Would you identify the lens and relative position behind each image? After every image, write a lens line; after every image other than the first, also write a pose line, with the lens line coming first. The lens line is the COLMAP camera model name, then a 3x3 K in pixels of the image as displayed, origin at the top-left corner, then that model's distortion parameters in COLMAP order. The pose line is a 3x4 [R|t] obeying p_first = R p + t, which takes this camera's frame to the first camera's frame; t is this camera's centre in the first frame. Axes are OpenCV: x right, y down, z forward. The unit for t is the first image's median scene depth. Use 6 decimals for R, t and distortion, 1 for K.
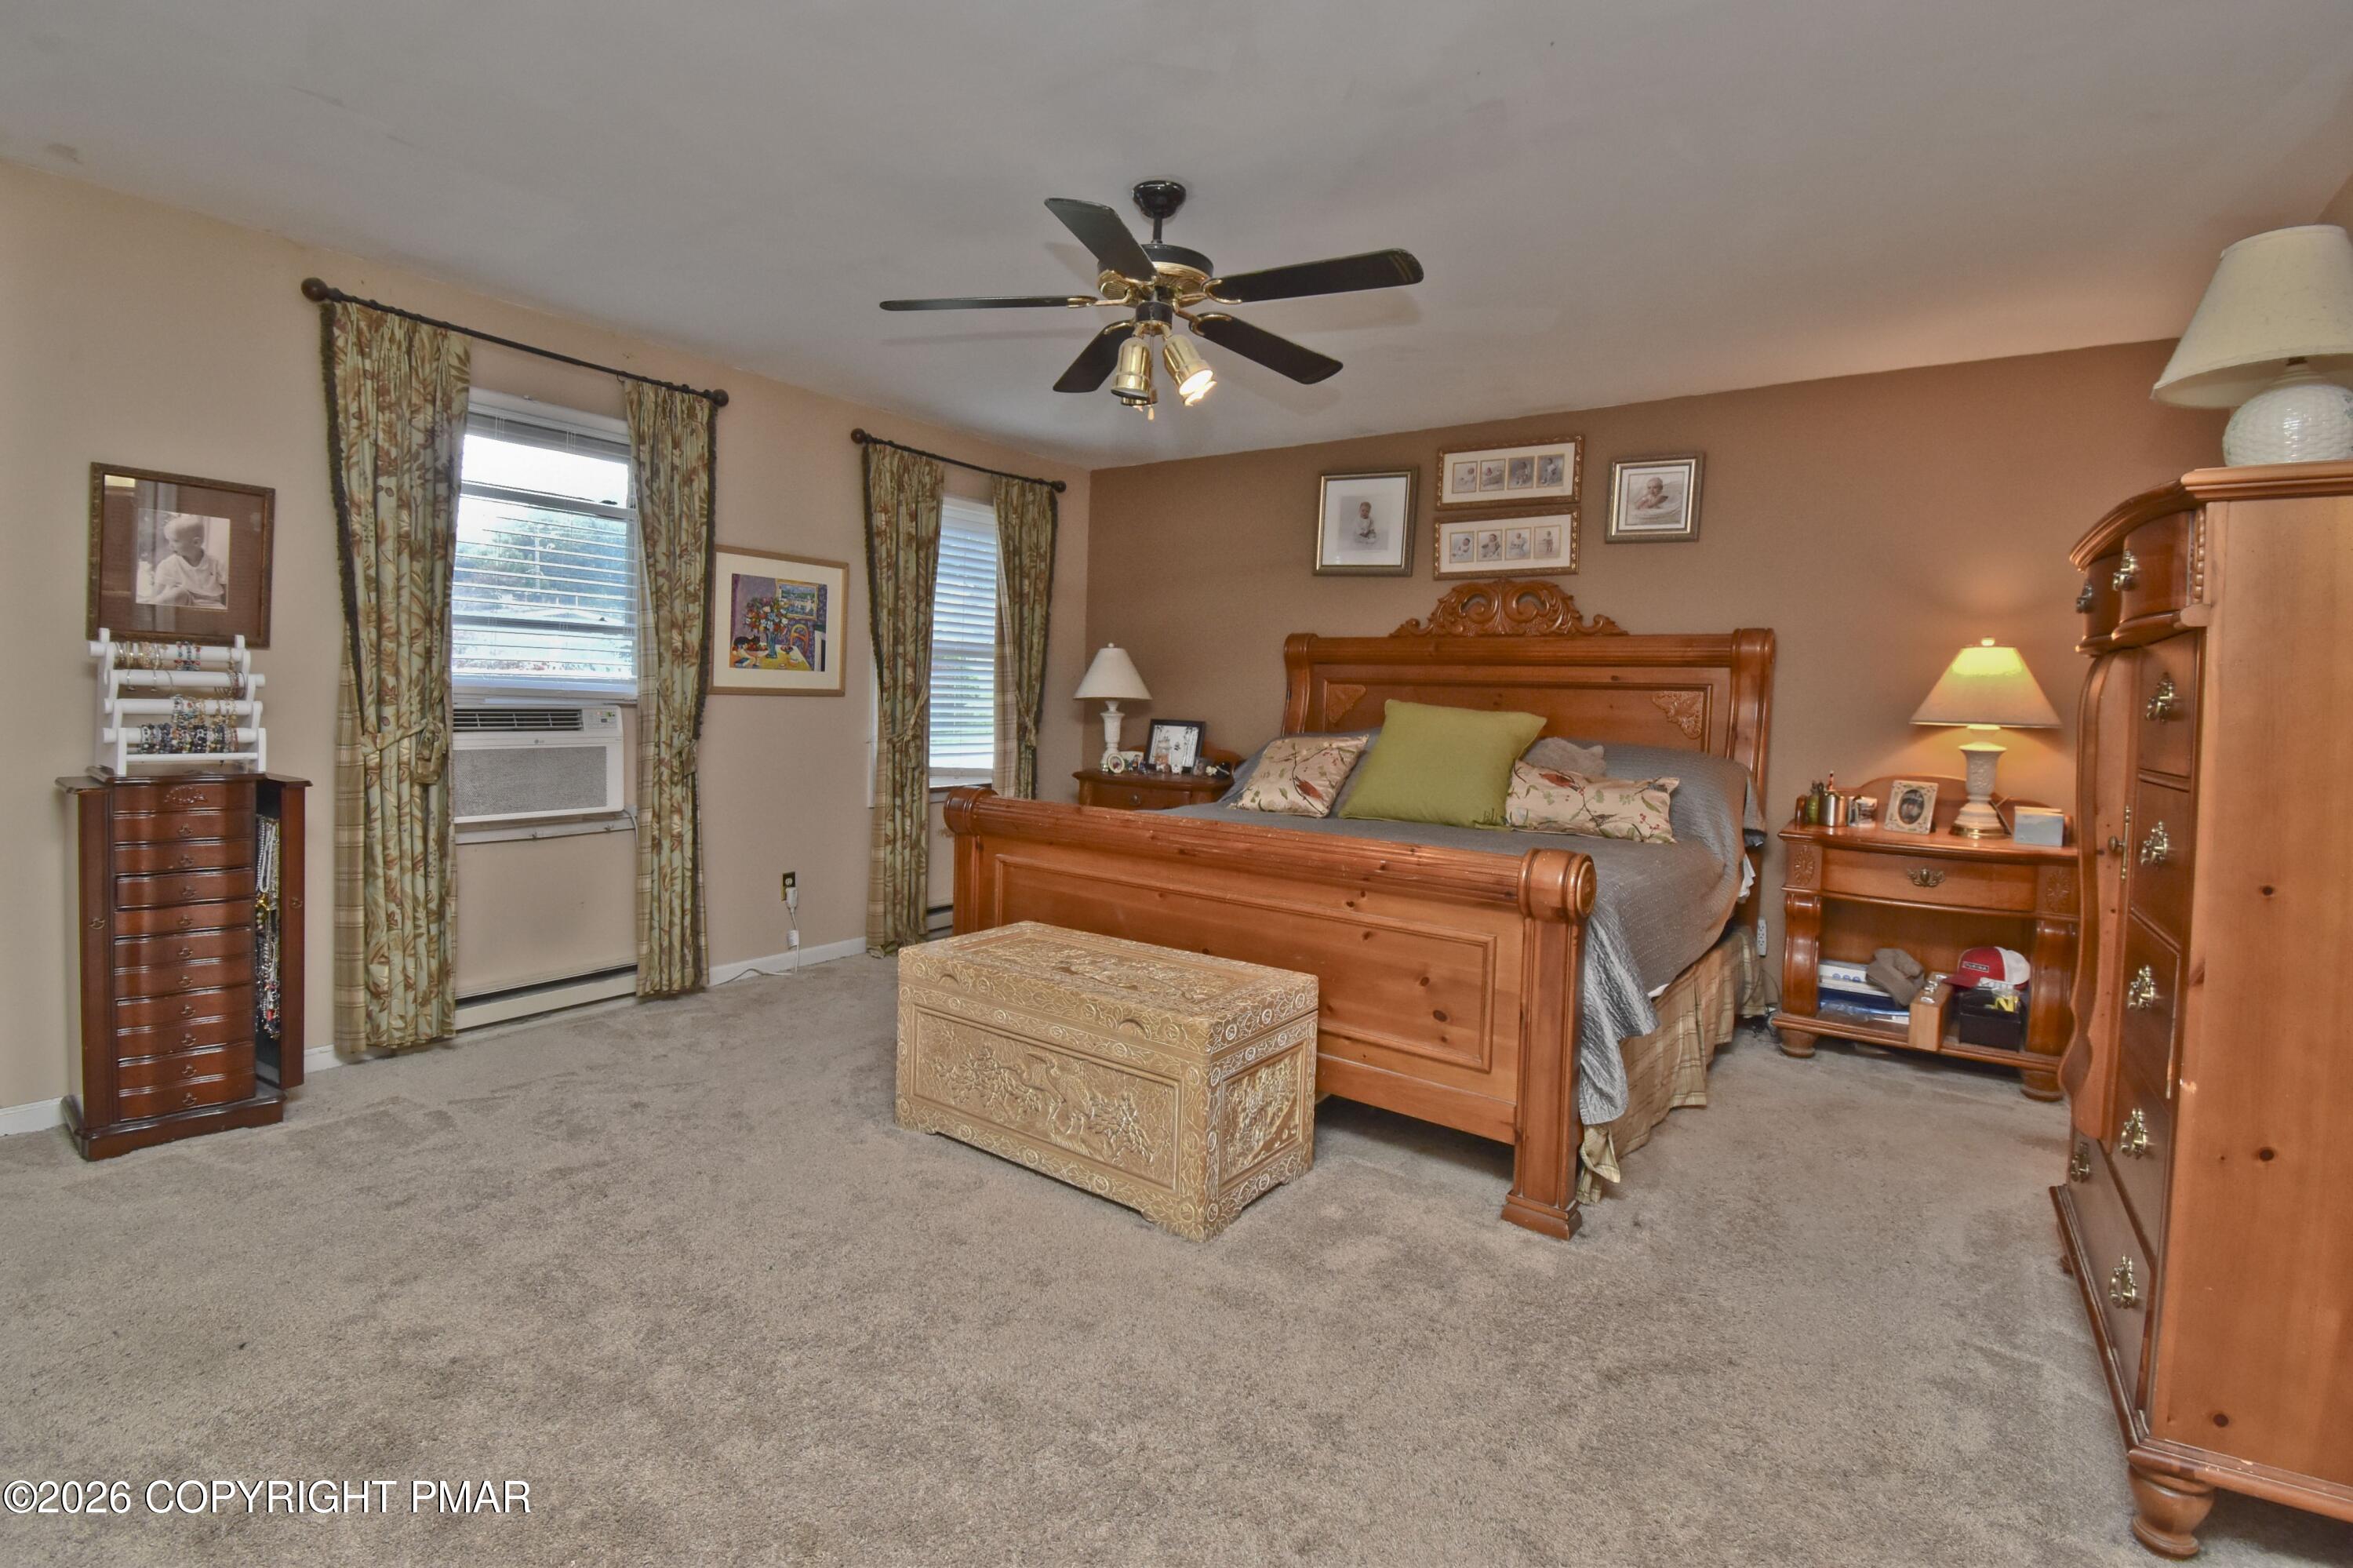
lens RADIAL K [[1063.5, 0, 1178.8], [0, 1063.5, 753.8], [0, 0, 1]] dist [0.000694, -0.000030]
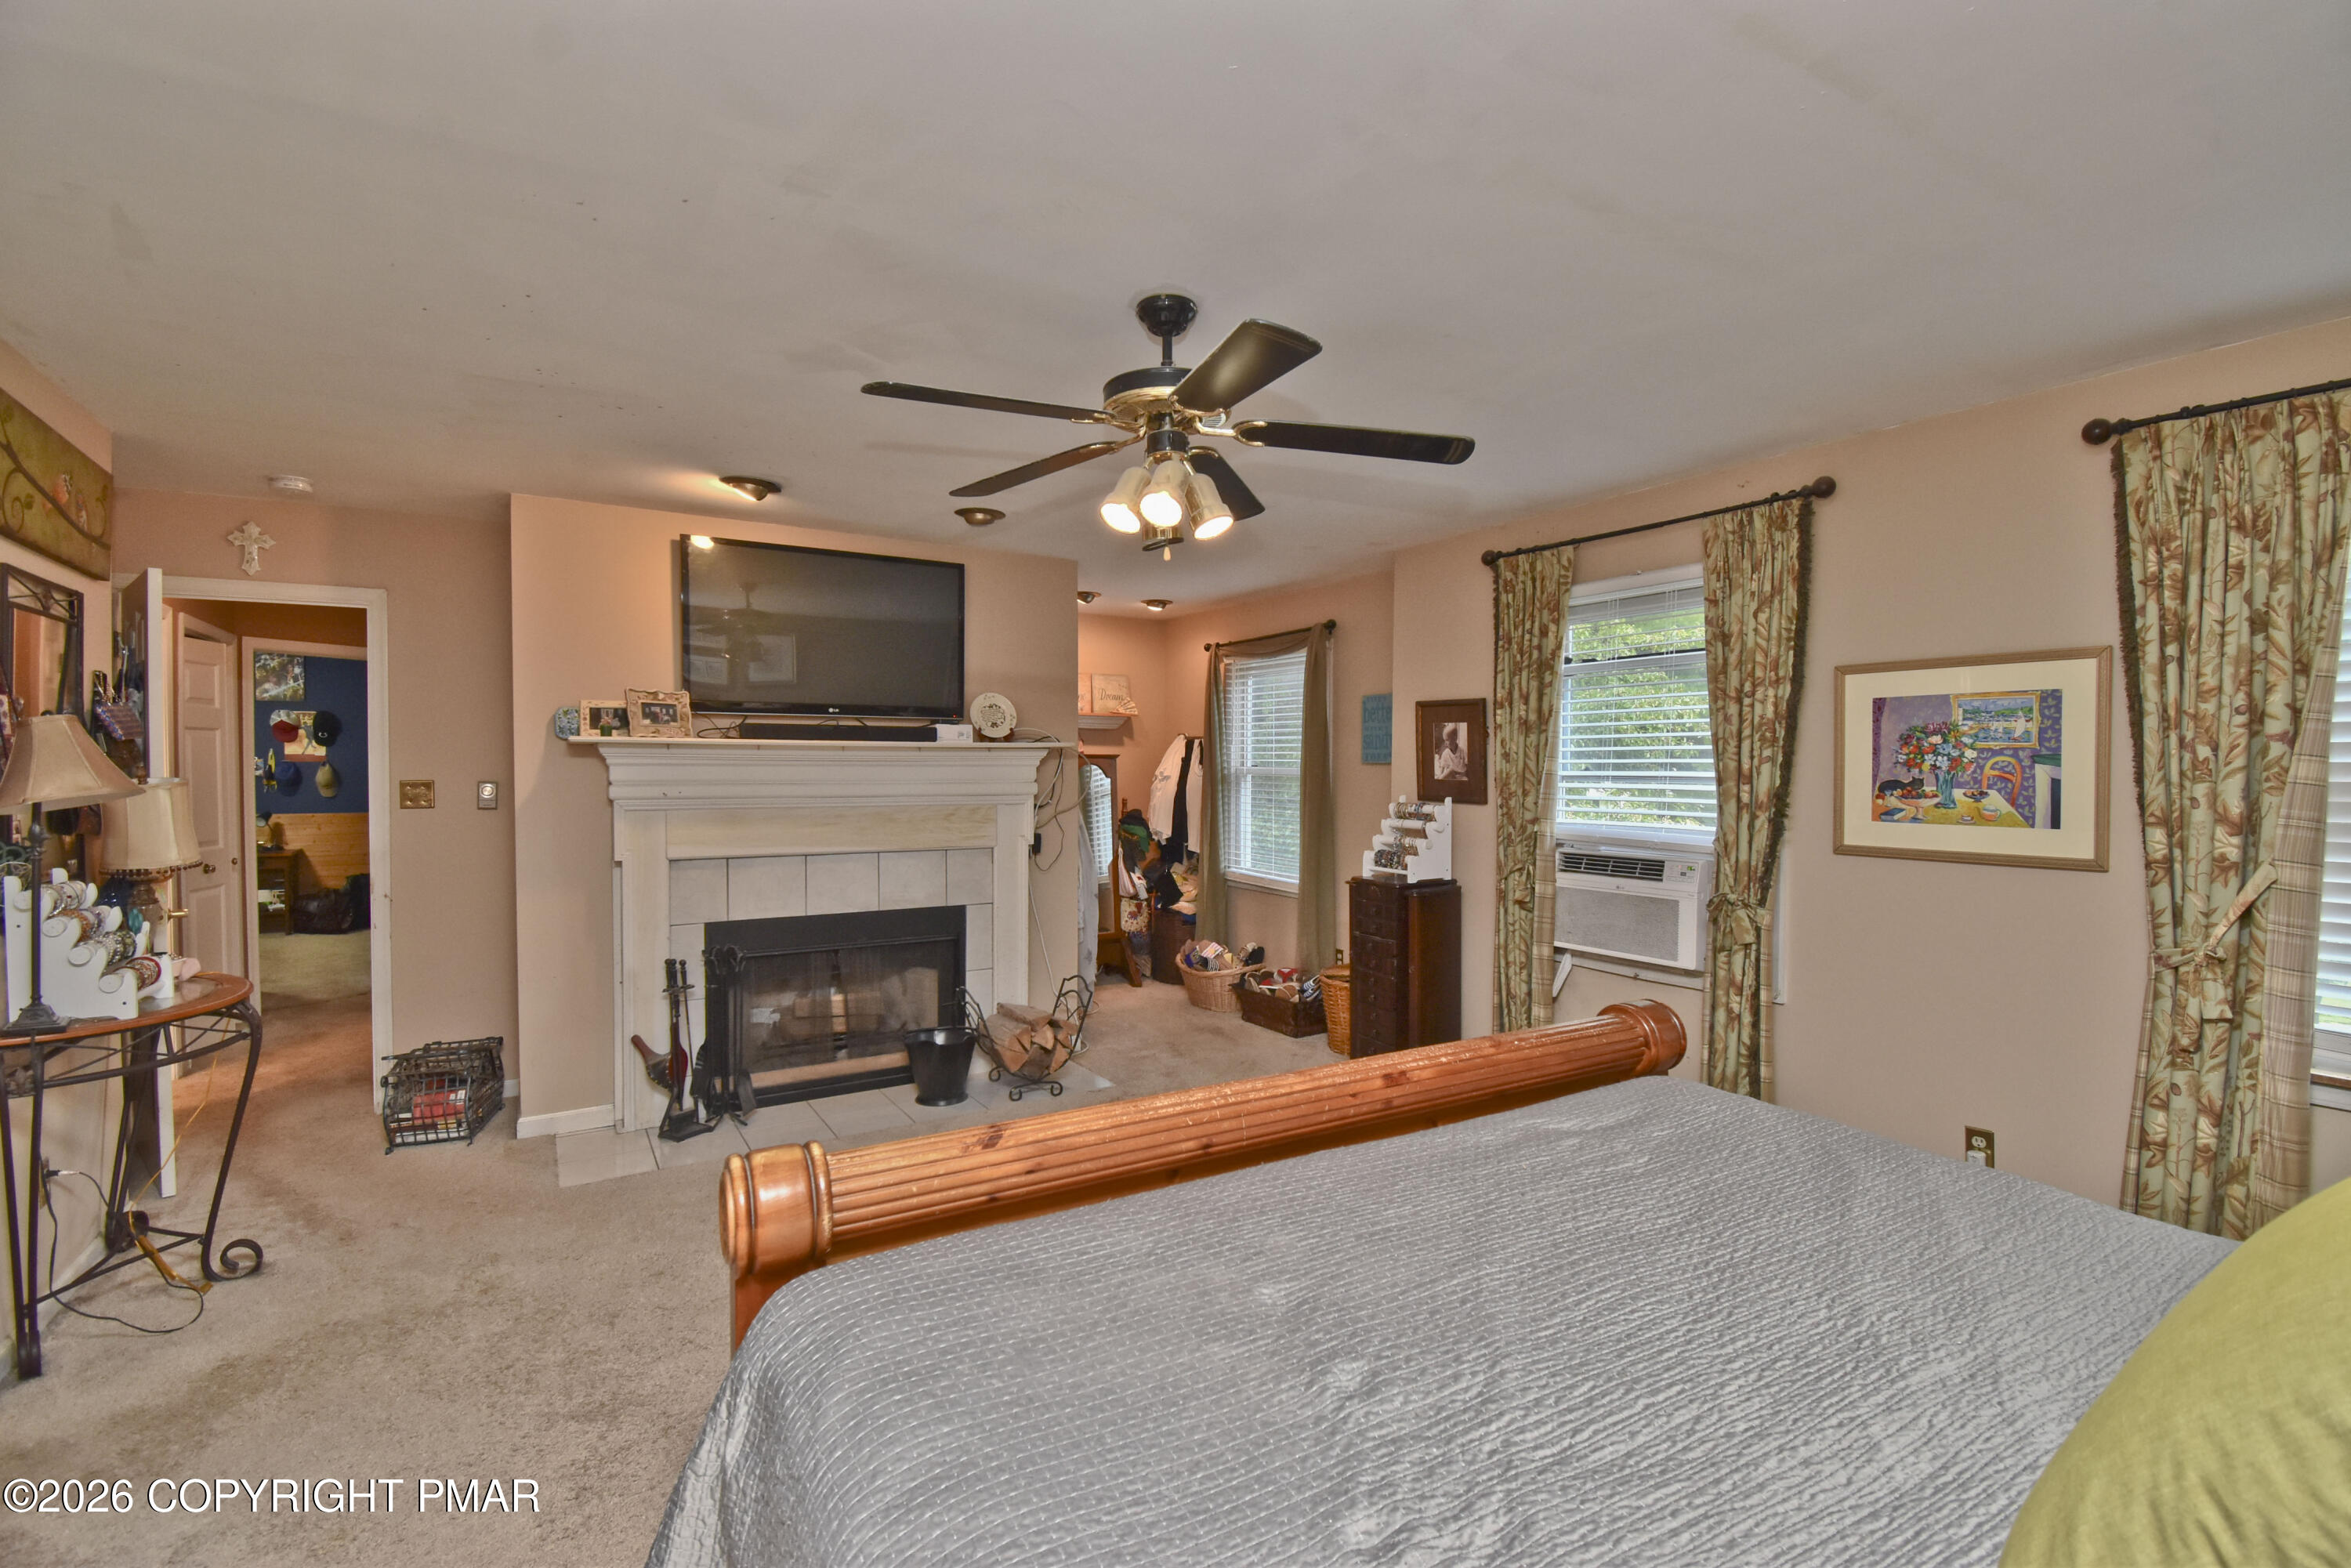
lens RADIAL K [[1082.2, 0, 1175.5], [0, 1082.2, 784.0], [0, 0, 1]] dist [0.000300, 0.000110]
pose [[-0.405074, -0.009718, -0.914232, 0.480622], [-0.063498, 0.997828, 0.017528, -0.087898], [0.912076, 0.065152, -0.404811, 0.841125]]
